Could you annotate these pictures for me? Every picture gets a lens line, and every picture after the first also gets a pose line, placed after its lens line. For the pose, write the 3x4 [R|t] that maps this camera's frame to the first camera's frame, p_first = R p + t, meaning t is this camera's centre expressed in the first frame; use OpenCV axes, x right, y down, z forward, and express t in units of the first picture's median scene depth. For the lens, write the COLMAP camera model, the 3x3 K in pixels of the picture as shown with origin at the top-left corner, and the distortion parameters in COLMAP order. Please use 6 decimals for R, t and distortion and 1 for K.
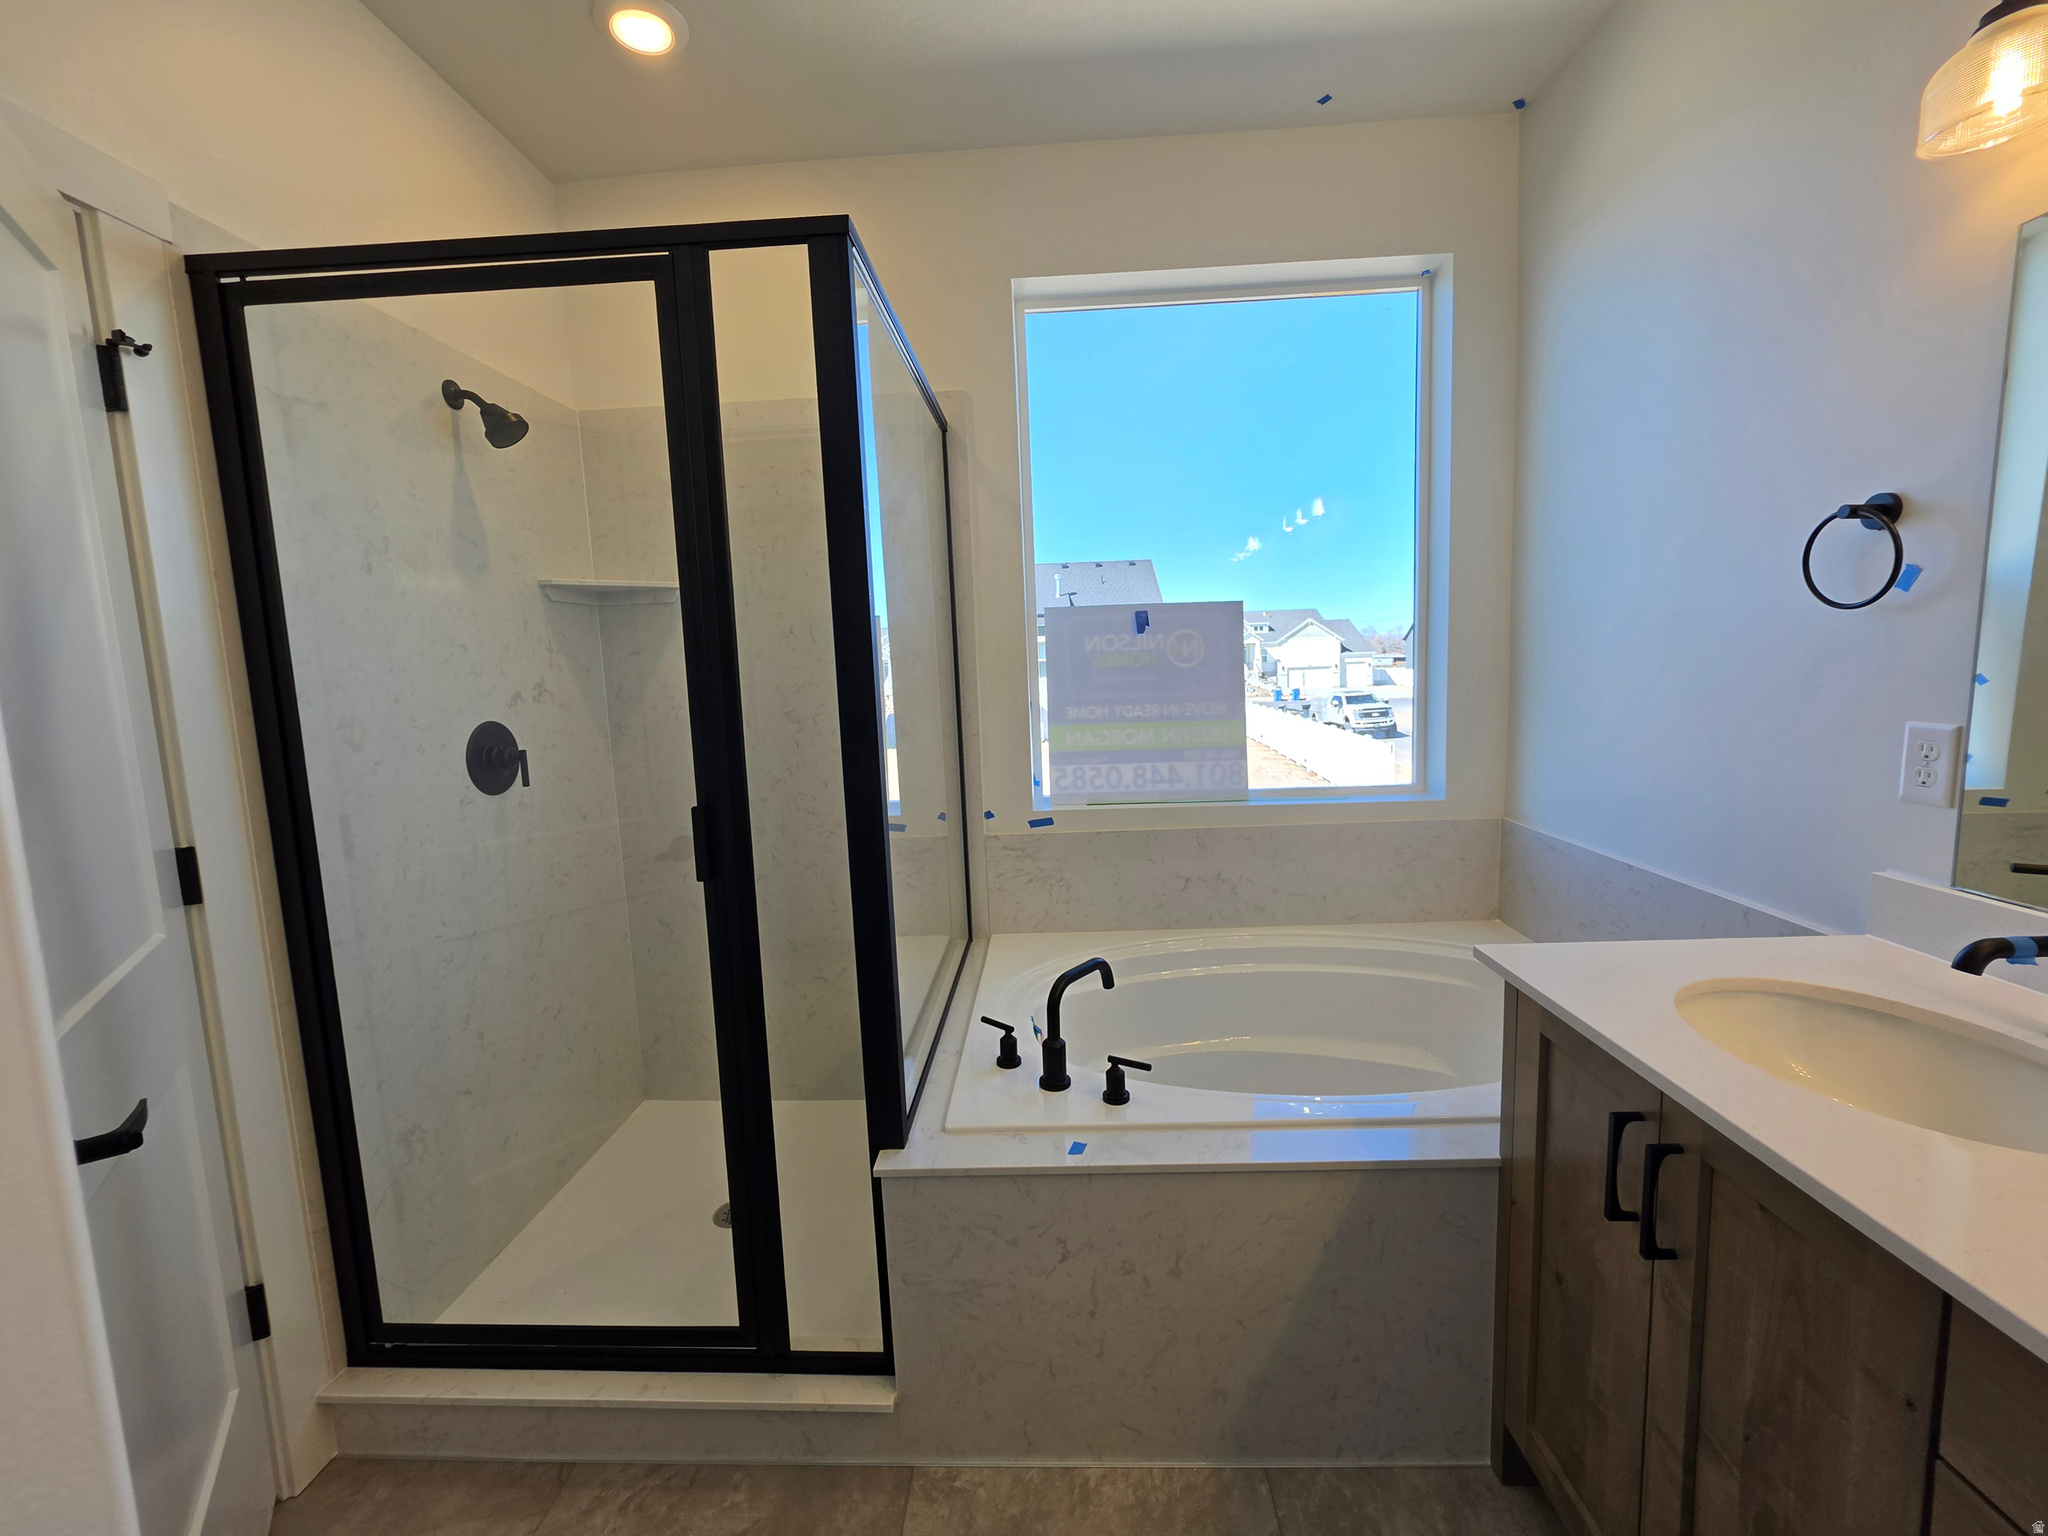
lens RADIAL K [[816.2, 0, 1021.0], [0, 816.2, 760.4], [0, 0, 1]] dist [-0.006558, 0.002306]
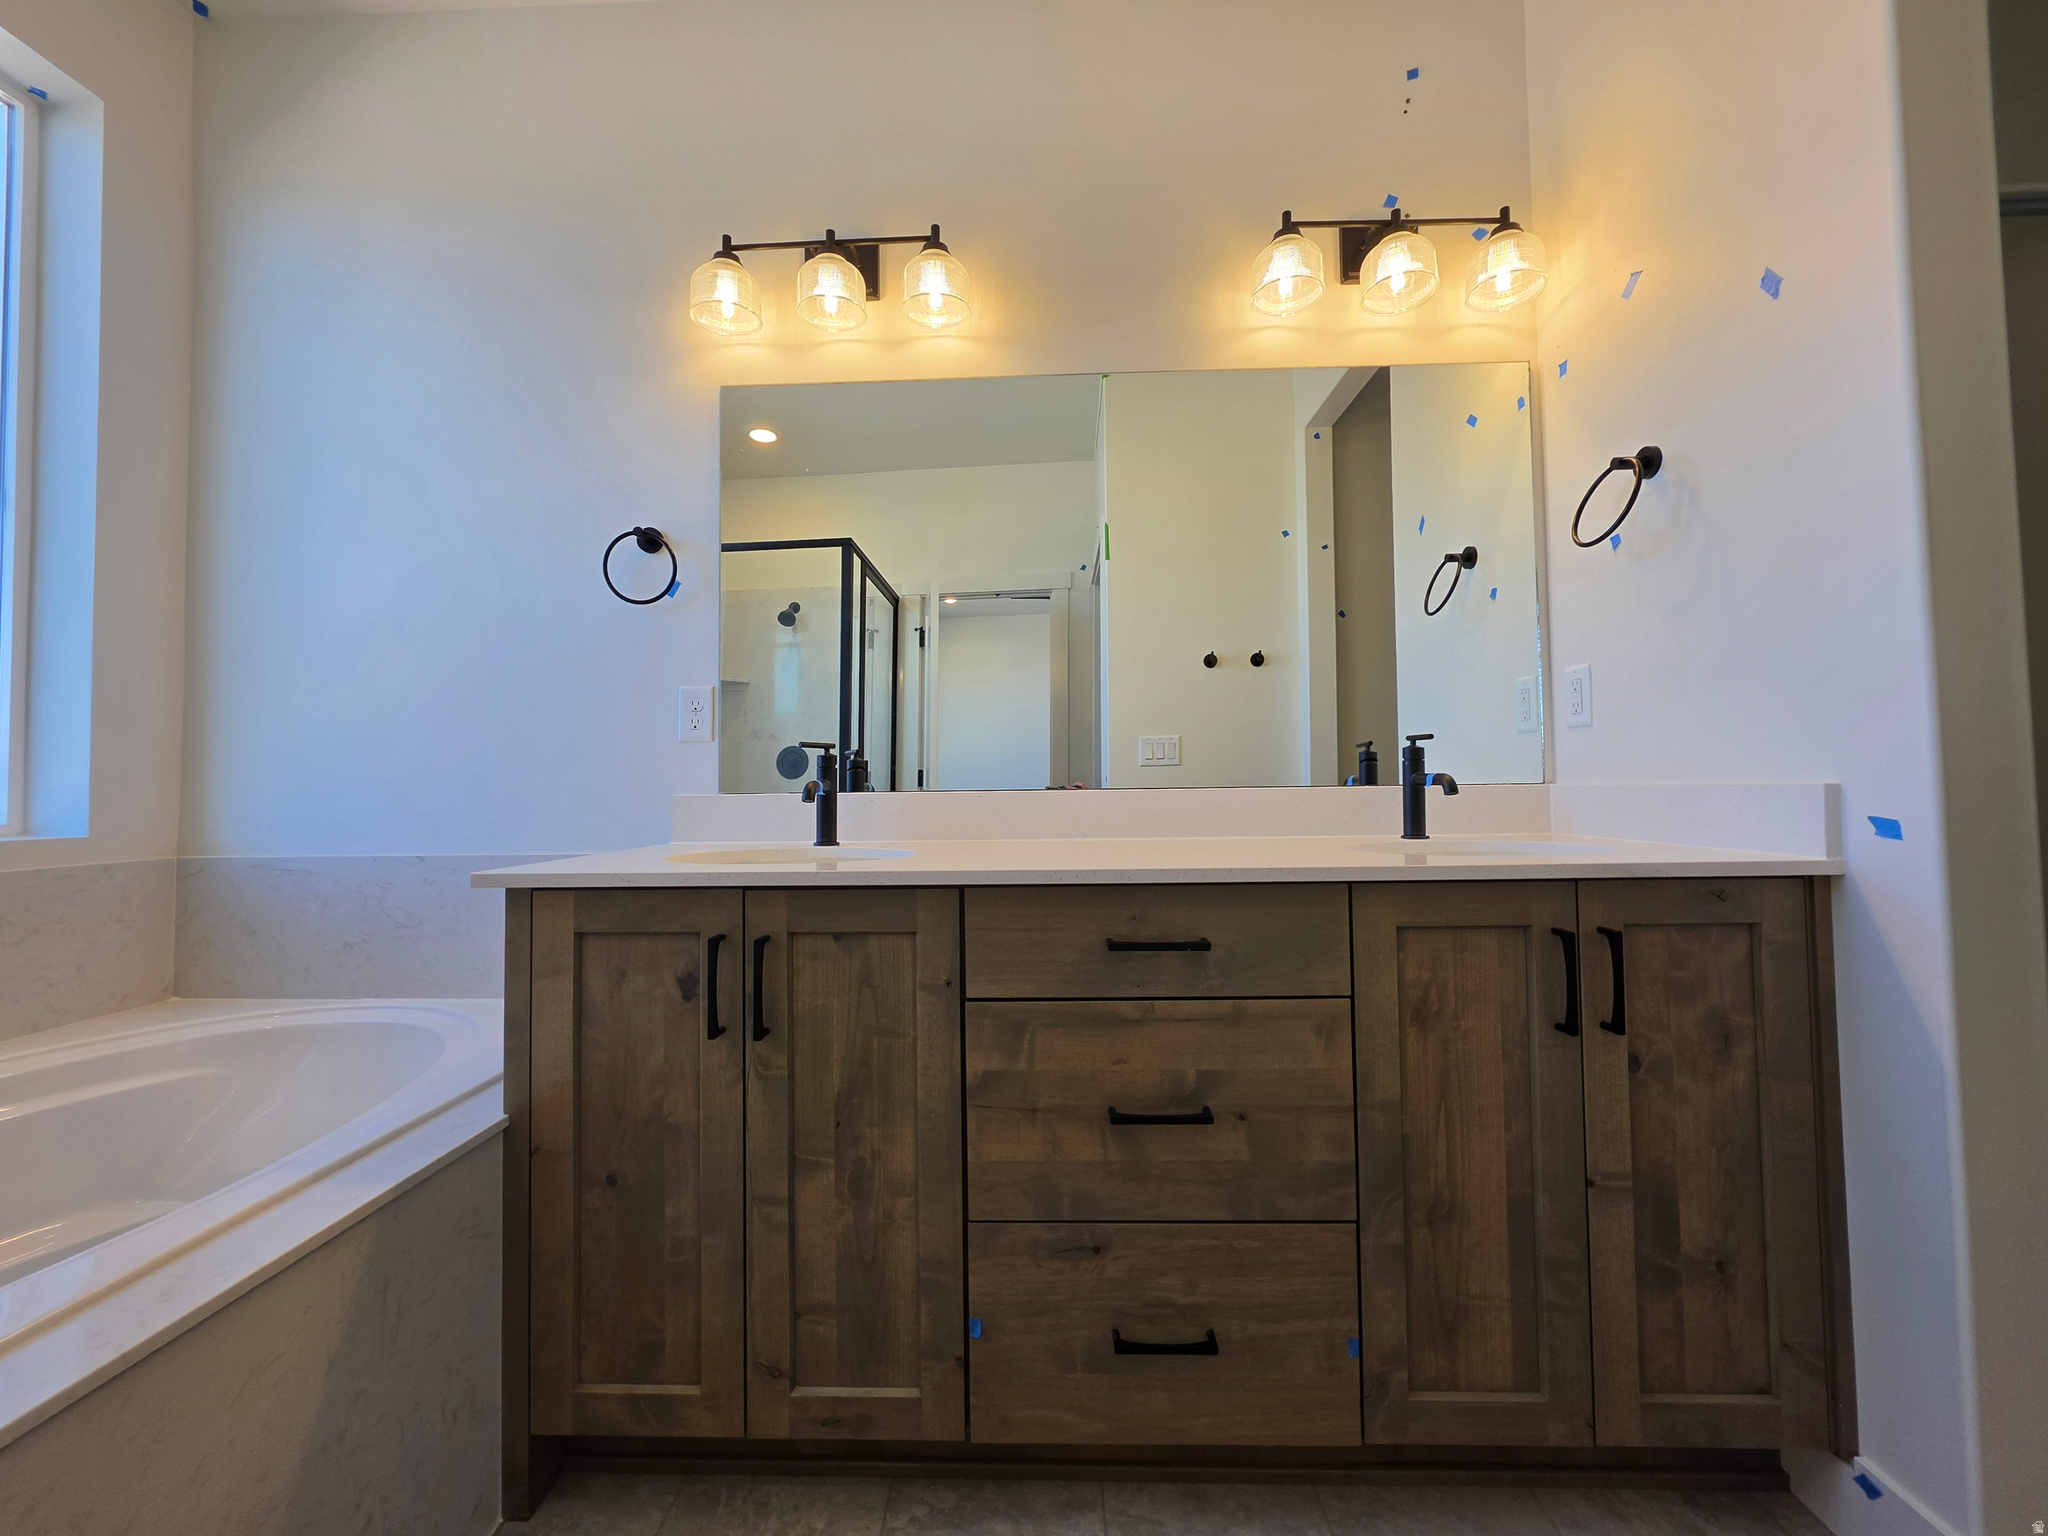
lens RADIAL K [[816.2, 0, 1021.0], [0, 816.2, 760.4], [0, 0, 1]] dist [-0.006558, 0.002306]
pose [[-0.012992, 0.074760, 0.997117, -0.315290], [0.125295, 0.989463, -0.072553, 0.241850], [-0.992034, 0.123991, -0.022222, 0.421383]]
